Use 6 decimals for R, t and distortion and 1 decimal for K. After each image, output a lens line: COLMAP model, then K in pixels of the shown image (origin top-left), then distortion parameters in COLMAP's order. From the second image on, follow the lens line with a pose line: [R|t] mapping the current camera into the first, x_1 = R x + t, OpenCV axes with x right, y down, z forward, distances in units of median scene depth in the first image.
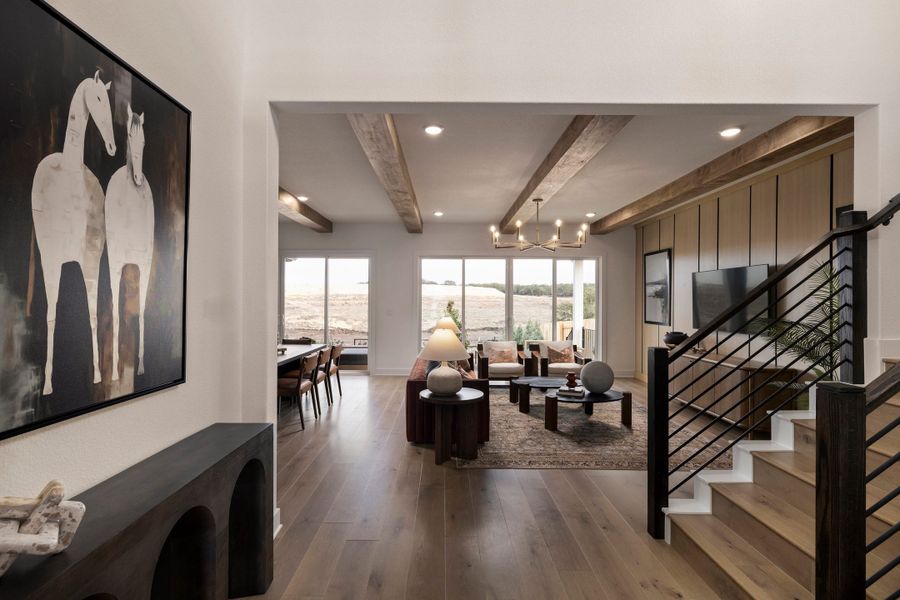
lens RADIAL K [[422.4, 0, 450.0], [0, 422.4, 300.0], [0, 0, 1]] dist [-0.001019, -0.000285]
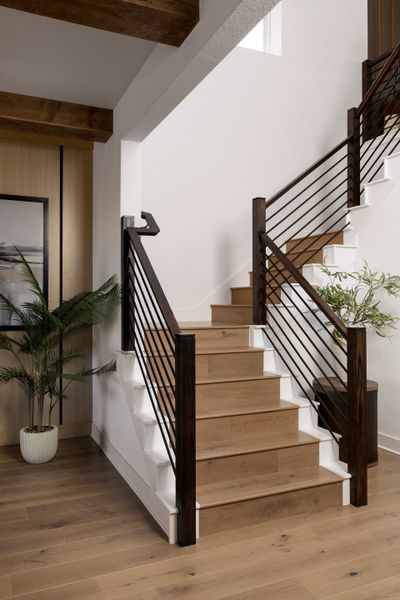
lens RADIAL K [[464.9, 0, 200.0], [0, 464.9, 300.0], [0, 0, 1]] dist [-0.004825, -0.002661]
pose [[-0.383579, -0.009988, 0.923454, -0.267018], [-0.004604, 0.999950, 0.008903, 0.019107], [-0.923497, -0.000836, -0.383606, 0.836688]]
